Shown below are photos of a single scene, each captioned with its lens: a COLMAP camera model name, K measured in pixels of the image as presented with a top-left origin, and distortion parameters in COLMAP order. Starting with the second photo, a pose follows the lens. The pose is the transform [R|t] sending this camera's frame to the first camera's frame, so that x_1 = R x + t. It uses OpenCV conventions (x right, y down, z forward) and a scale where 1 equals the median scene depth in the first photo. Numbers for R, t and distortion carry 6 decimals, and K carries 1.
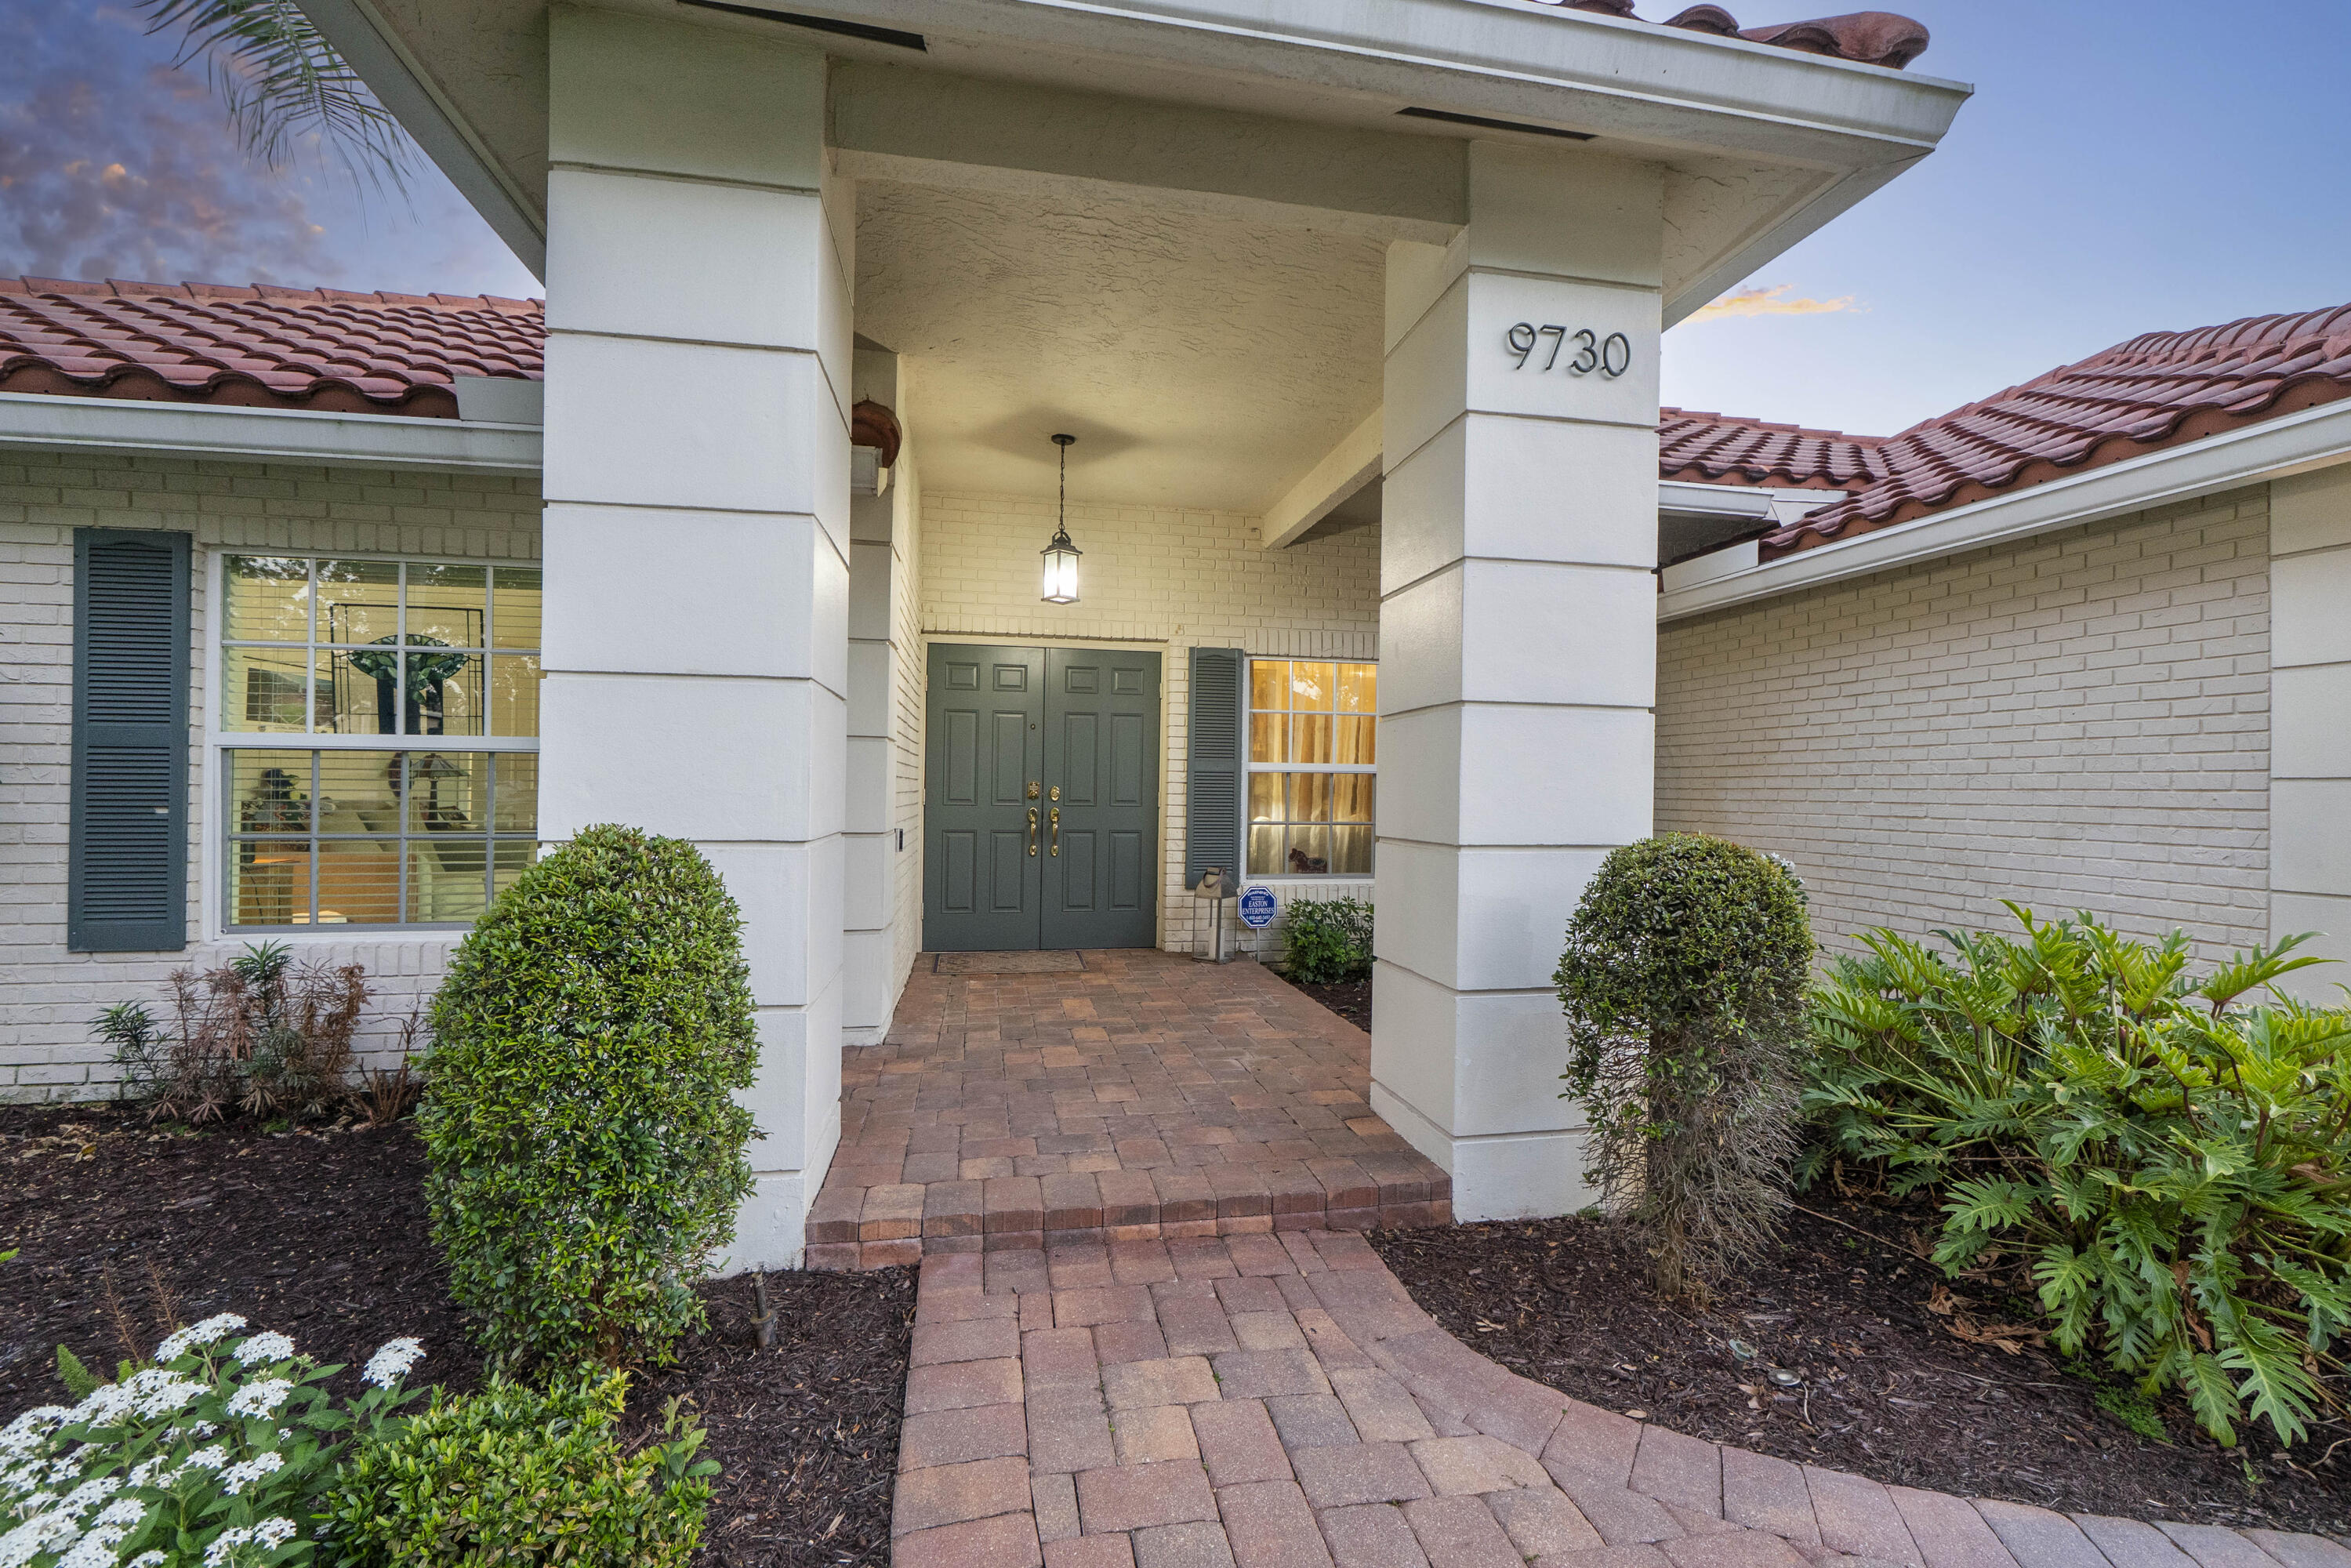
lens RADIAL K [[1022.8, 0, 1182.0], [0, 1022.8, 780.5], [0, 0, 1]] dist [-0.002779, -0.000406]
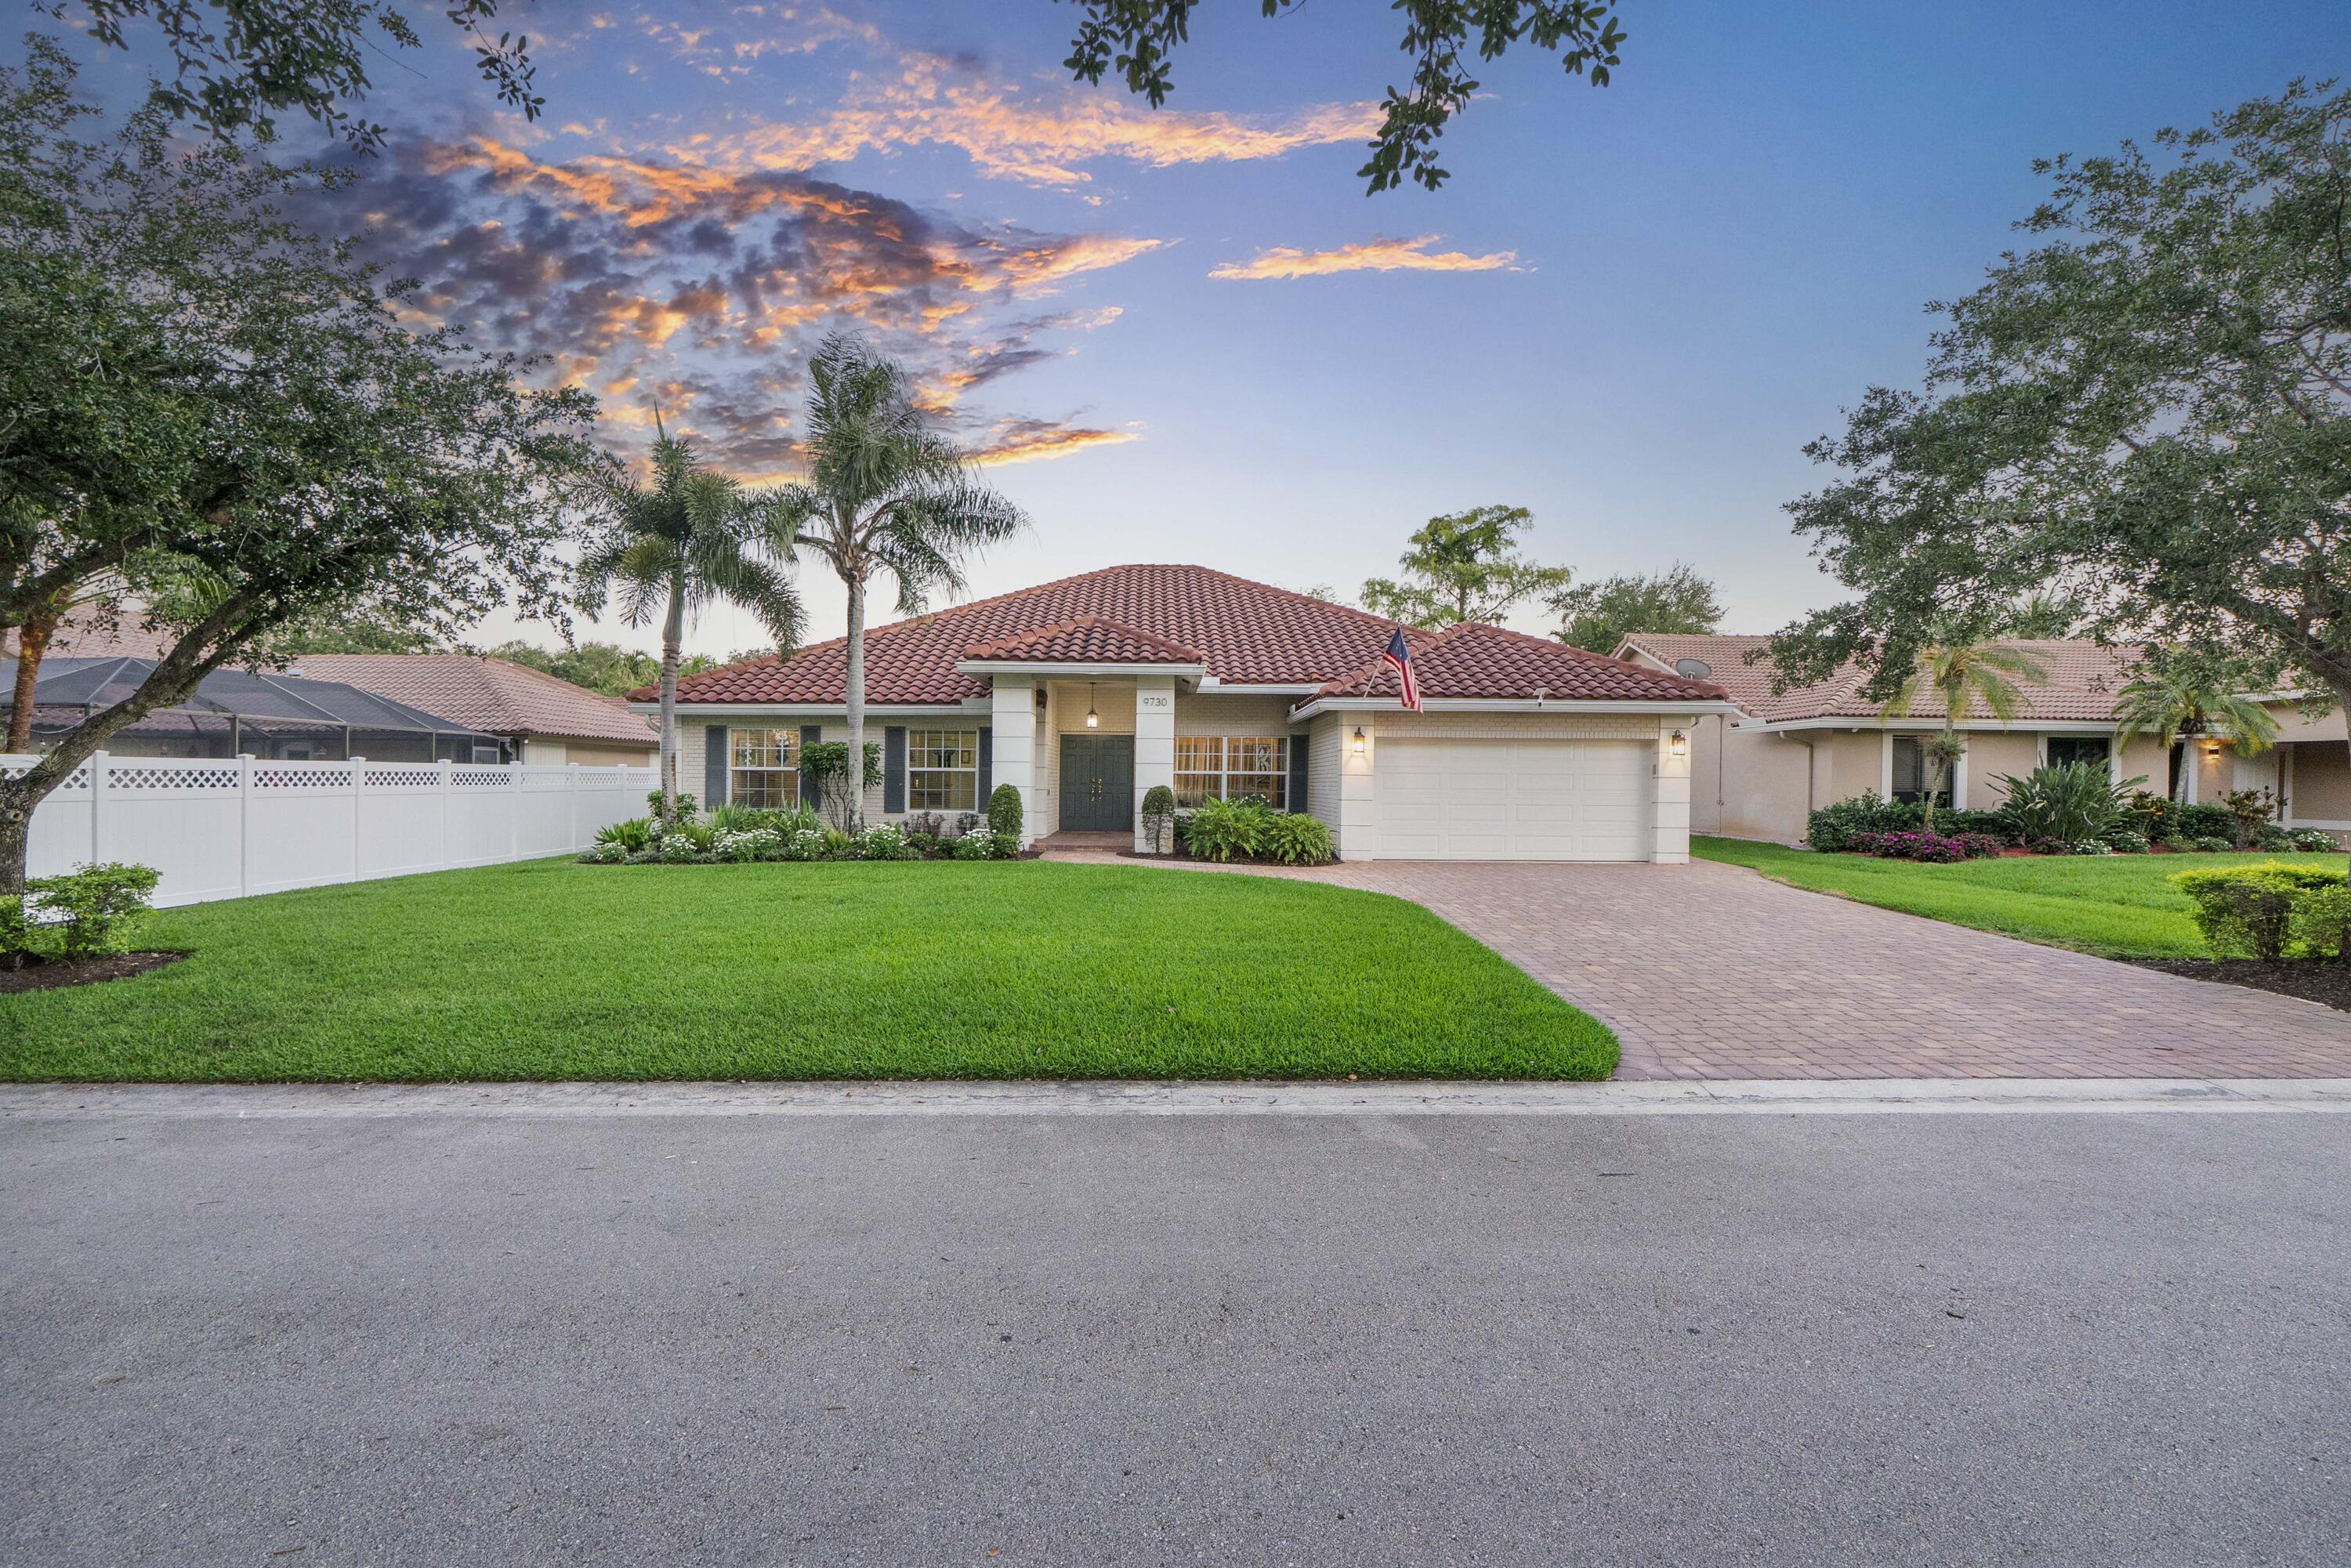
lens RADIAL K [[1022.7, 0, 1182.0], [0, 1022.7, 780.5], [0, 0, 1]] dist [-0.002779, -0.000406]
pose [[0.983674, -0.002879, -0.179936, 0.697803], [0.003864, 0.999979, 0.005124, -0.004335], [0.179917, -0.005736, 0.983665, -2.071900]]
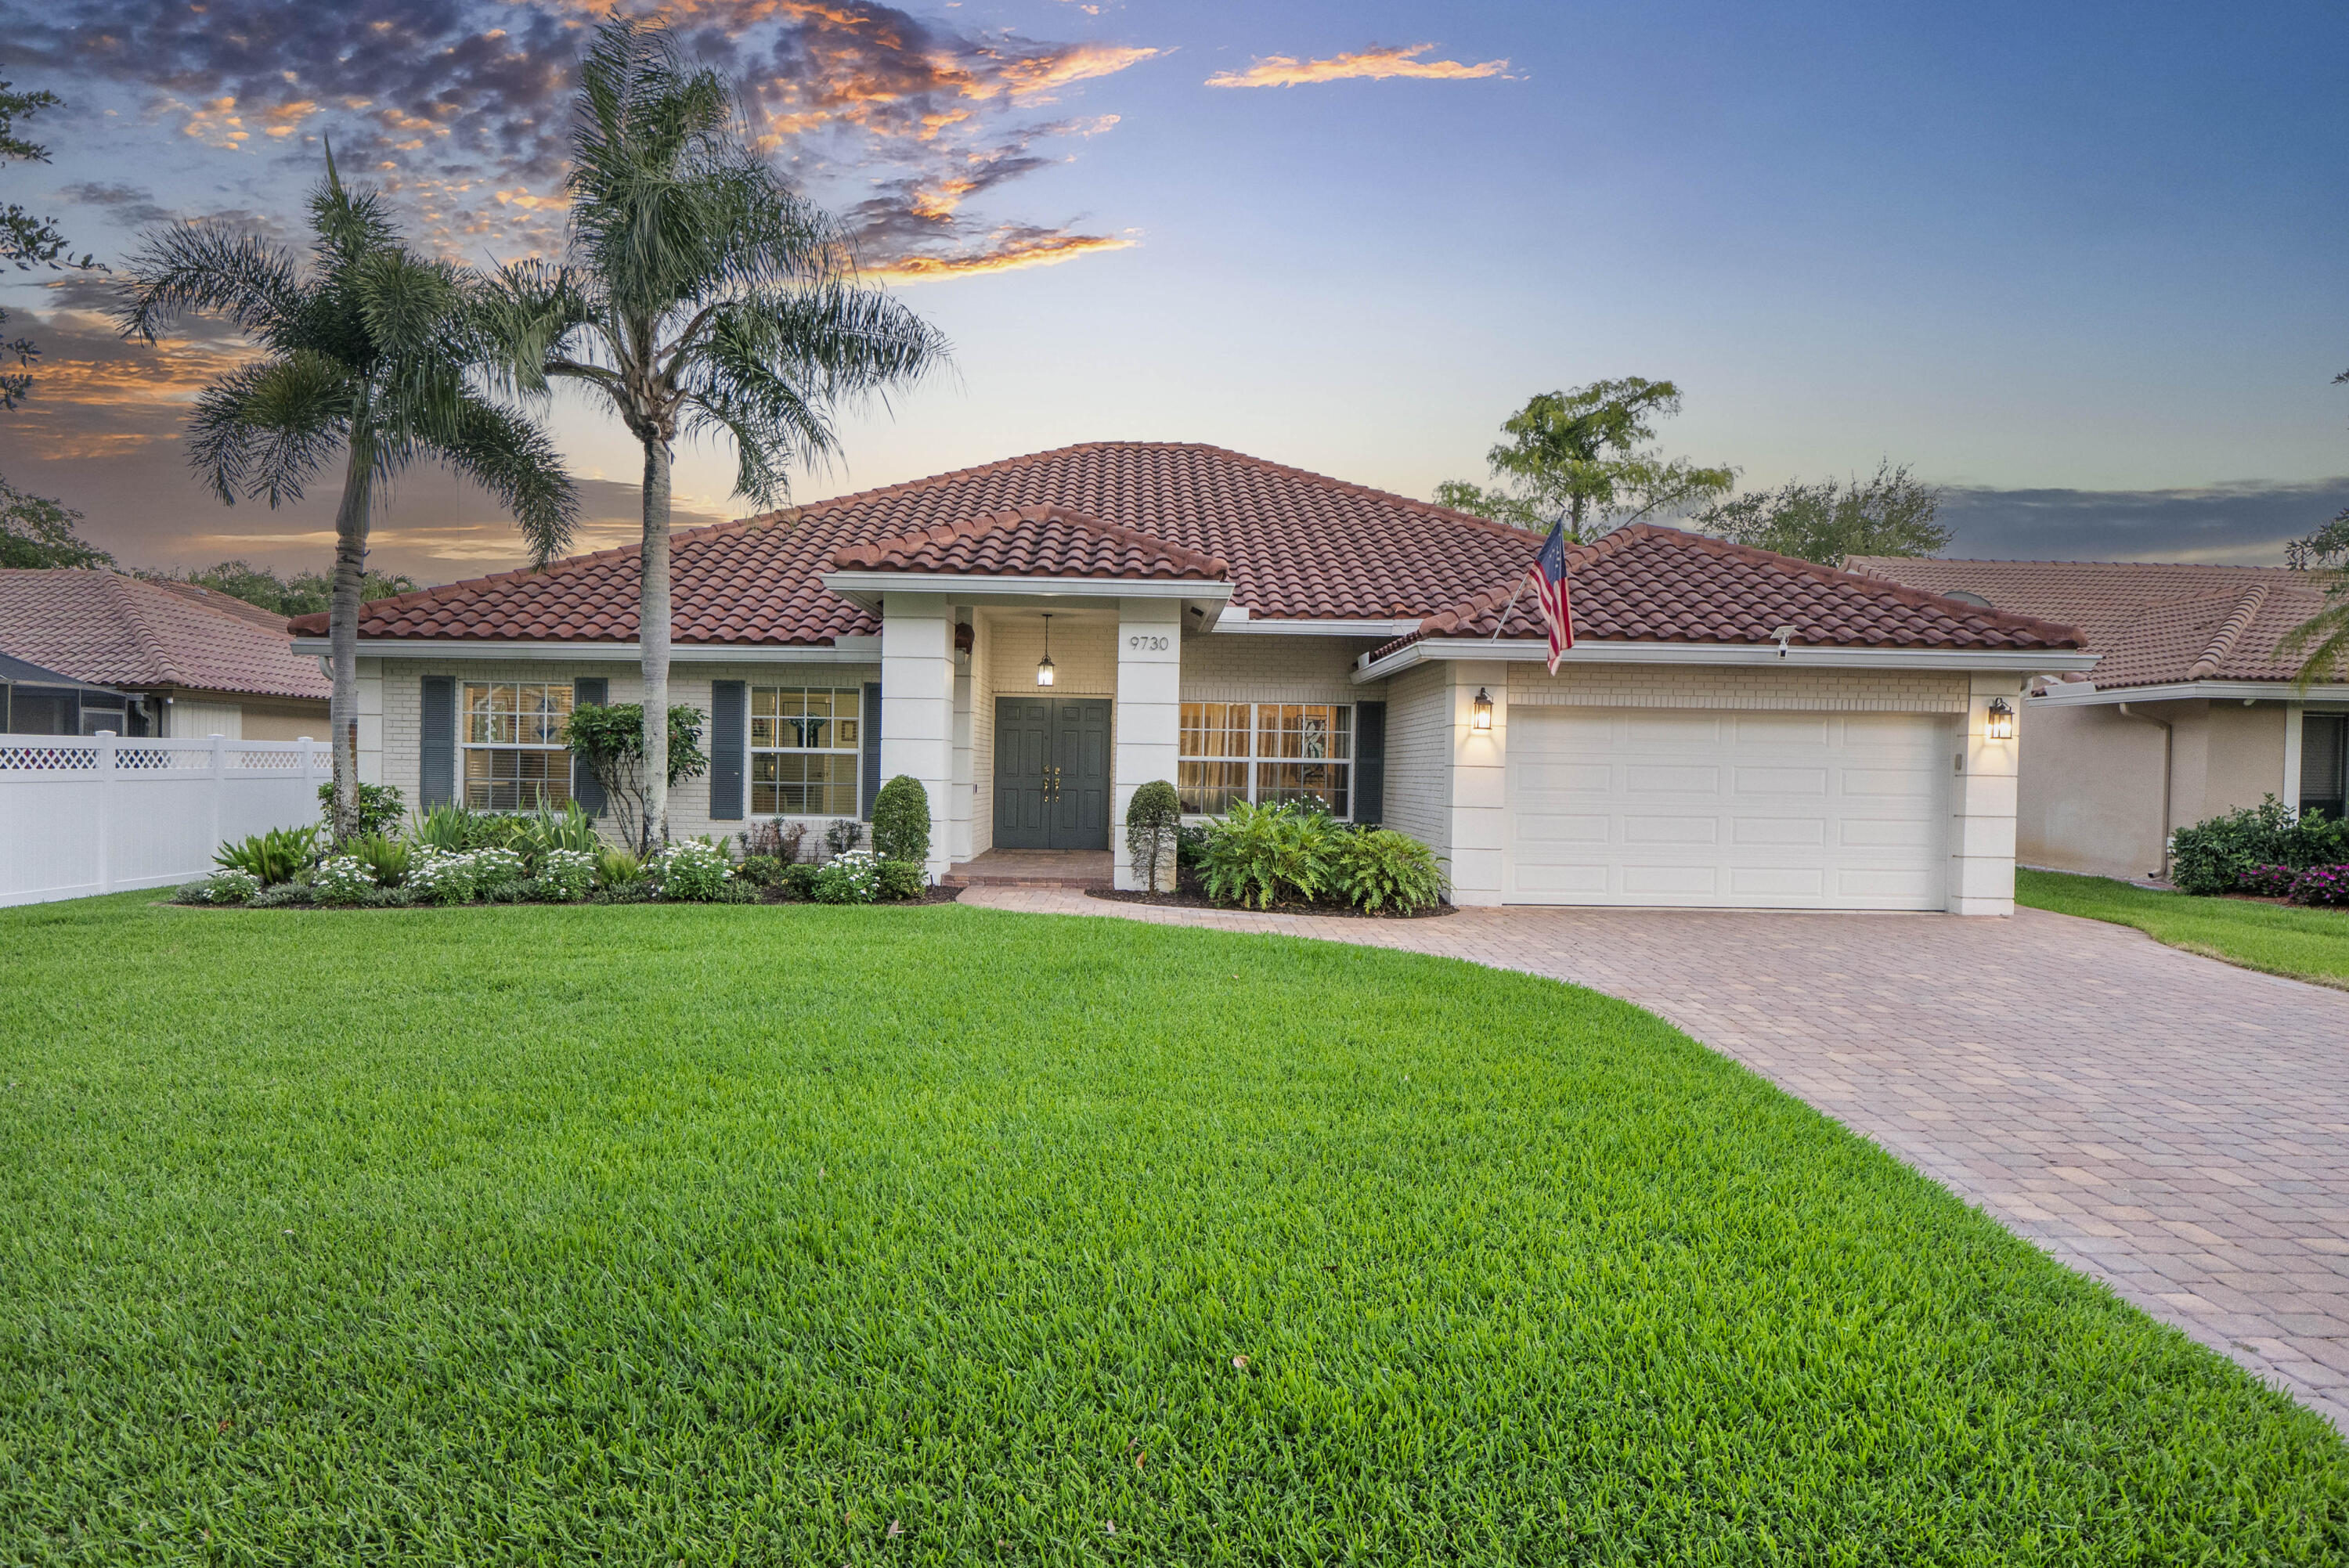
lens RADIAL K [[1370.6, 0, 1179.1], [0, 1370.6, 782.9], [0, 0, 1]] dist [-0.000318, -0.000191]
pose [[0.985546, 0.008646, -0.169189, 0.571839], [-0.005853, 0.999838, 0.016999, -0.011177], [0.169308, -0.015763, 0.985437, -1.621919]]
